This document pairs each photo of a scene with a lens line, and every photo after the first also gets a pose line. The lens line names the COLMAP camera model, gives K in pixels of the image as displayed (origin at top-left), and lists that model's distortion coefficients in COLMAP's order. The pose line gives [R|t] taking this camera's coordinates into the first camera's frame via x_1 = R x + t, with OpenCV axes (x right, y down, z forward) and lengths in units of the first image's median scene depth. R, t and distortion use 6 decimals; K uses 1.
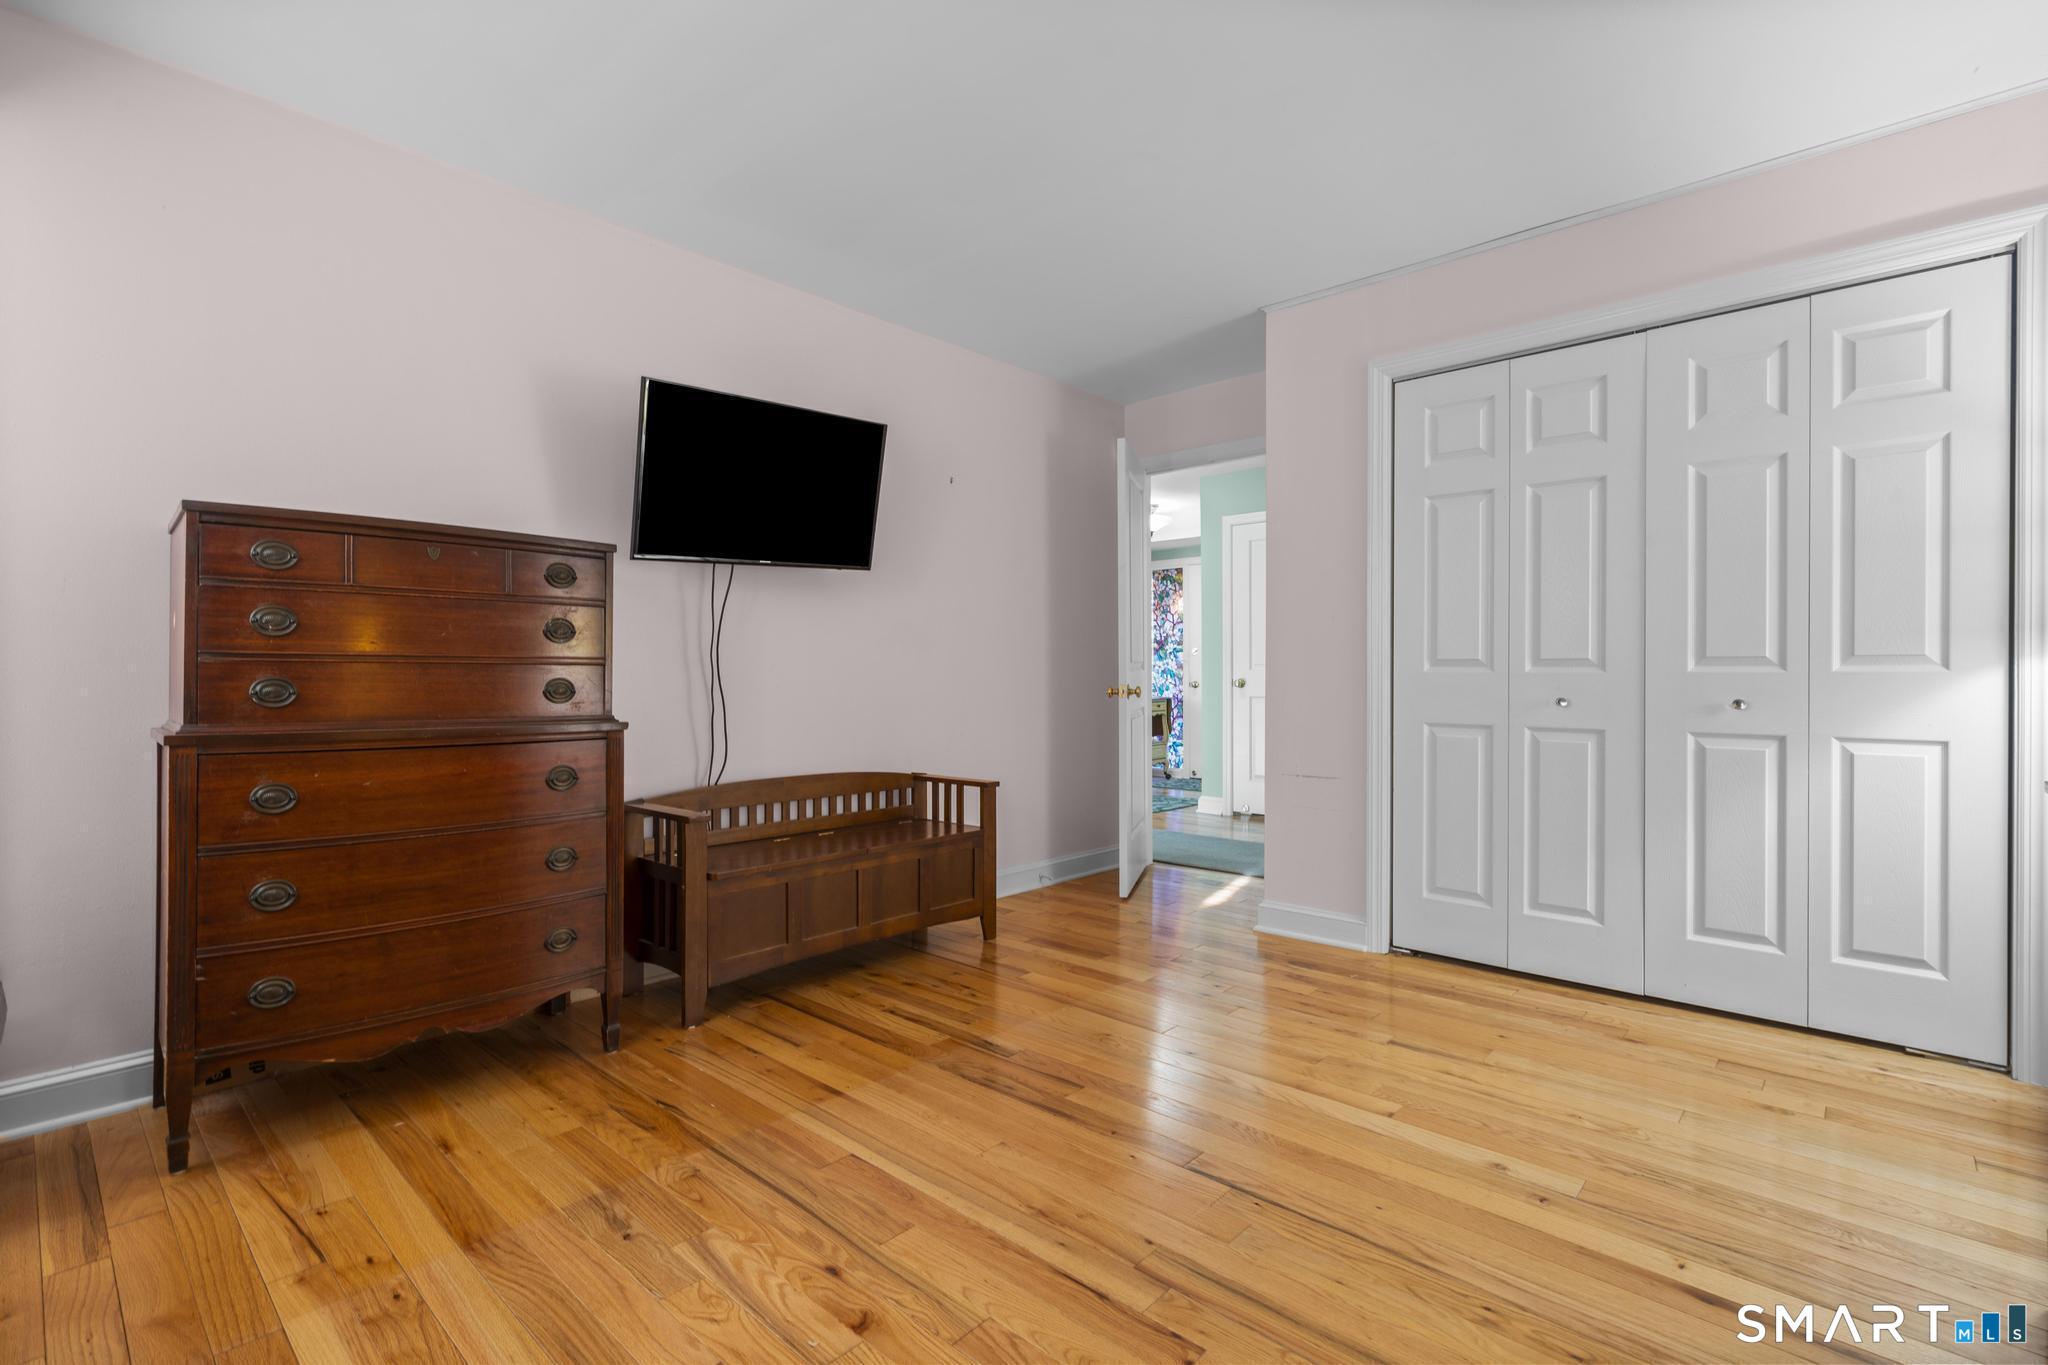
lens RADIAL K [[928.3, 0, 1024.1], [0, 928.3, 679.7], [0, 0, 1]] dist [0.000810, 0.000069]
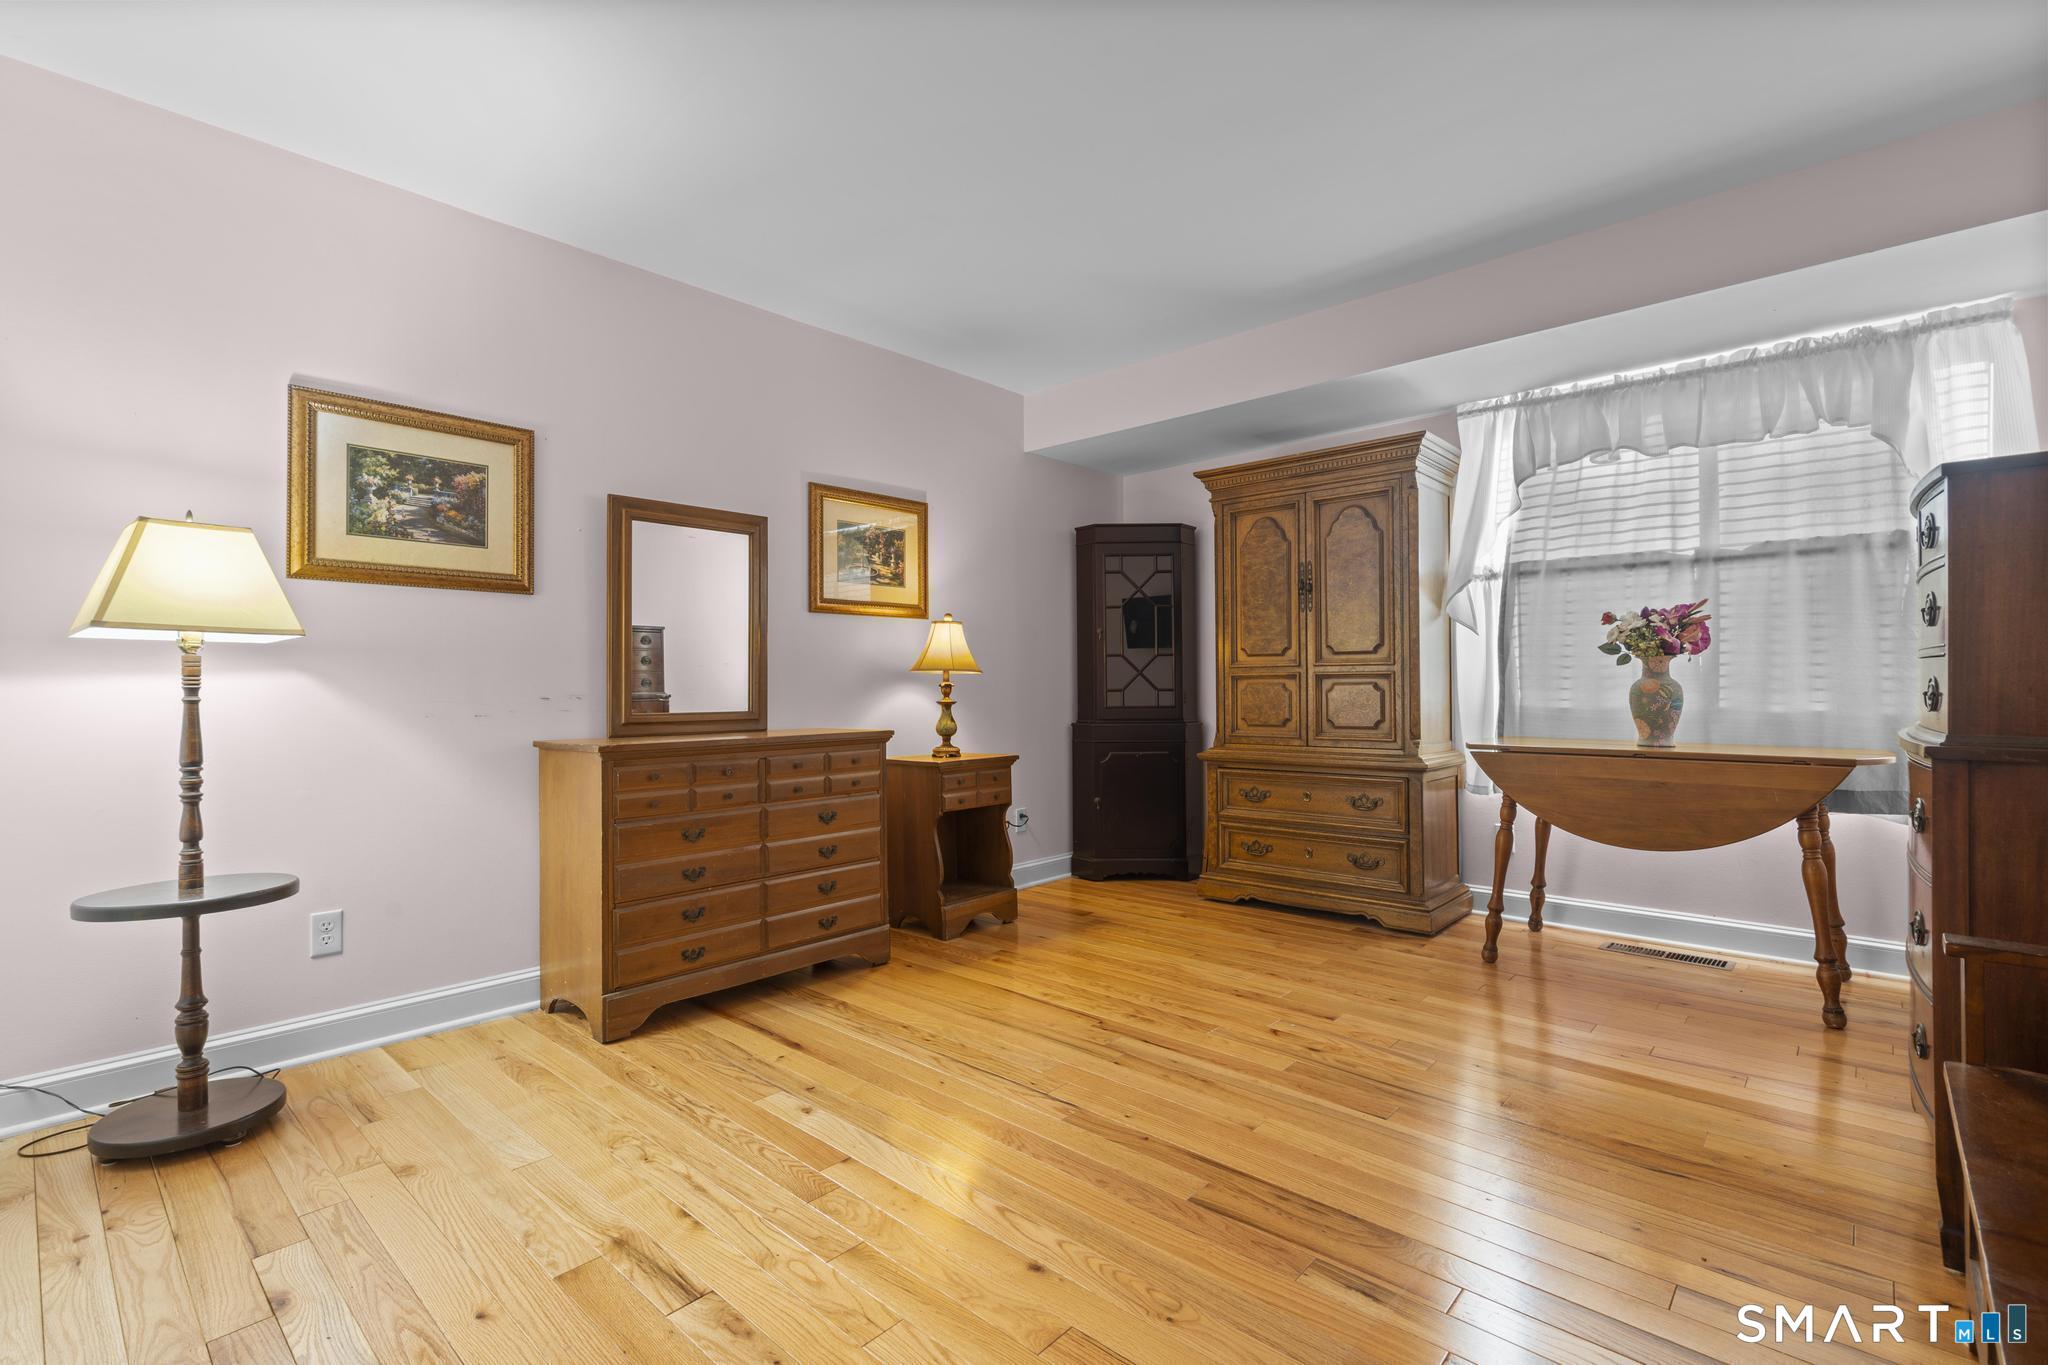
lens RADIAL K [[928.3, 0, 1023.8], [0, 928.3, 680.4], [0, 0, 1]] dist [0.000810, 0.000069]
pose [[-0.999958, 0.009120, -0.000426, 0.228106], [0.009120, 0.999958, -0.001213, -0.005203], [0.000415, -0.001217, -0.999999, 2.040021]]
